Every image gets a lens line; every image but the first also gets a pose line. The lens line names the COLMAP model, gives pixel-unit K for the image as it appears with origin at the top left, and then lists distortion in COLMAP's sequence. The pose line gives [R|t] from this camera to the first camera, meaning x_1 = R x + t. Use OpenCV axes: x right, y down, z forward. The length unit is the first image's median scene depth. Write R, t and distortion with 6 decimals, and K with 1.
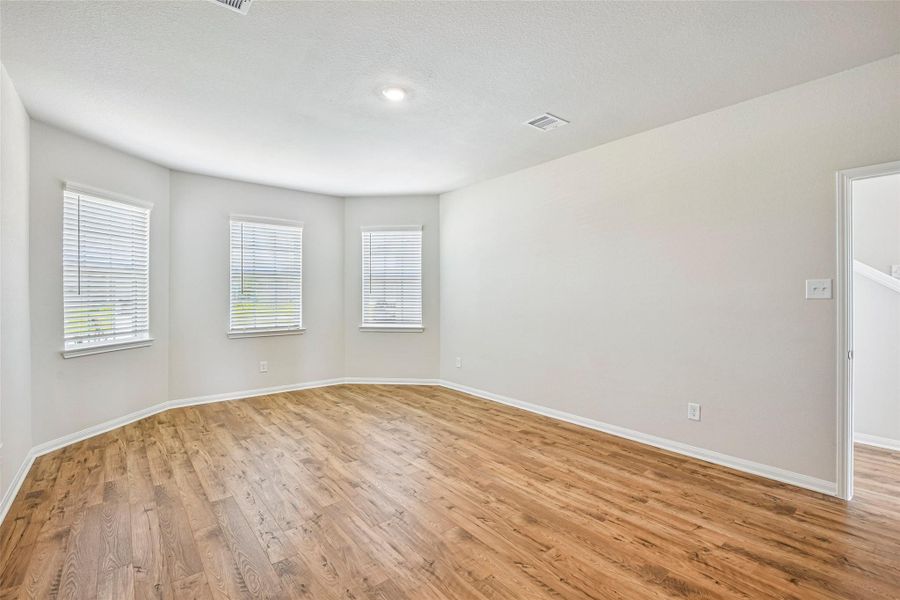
lens RADIAL K [[410.8, 0, 448.9], [0, 410.8, 293.5], [0, 0, 1]] dist [-0.001443, -0.000903]
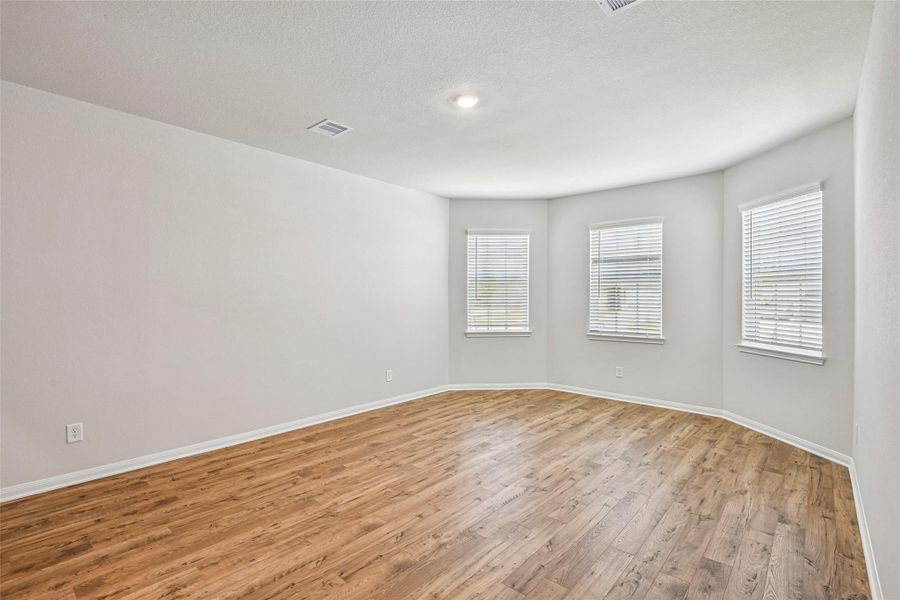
lens RADIAL K [[420.8, 0, 450.0], [0, 420.8, 300.0], [0, 0, 1]] dist [-0.001360, -0.001237]
pose [[0.168678, 0.007844, -0.985640, 0.714674], [-0.001596, 0.999969, 0.007685, -0.003297], [0.985670, 0.000277, 0.168685, 0.639345]]
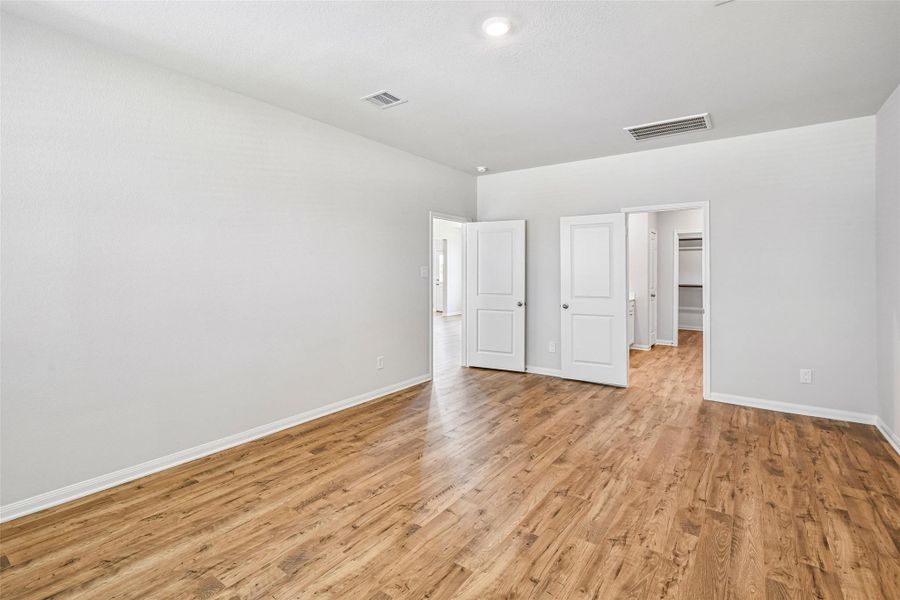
lens RADIAL K [[416.4, 0, 450.6], [0, 416.4, 275.8], [0, 0, 1]] dist [0.003265, -0.006553]
pose [[-0.261744, -0.007466, 0.965108, -0.717174], [-0.000962, 0.999972, 0.007474, -0.005231], [-0.965137, 0.001028, -0.261744, 1.056304]]
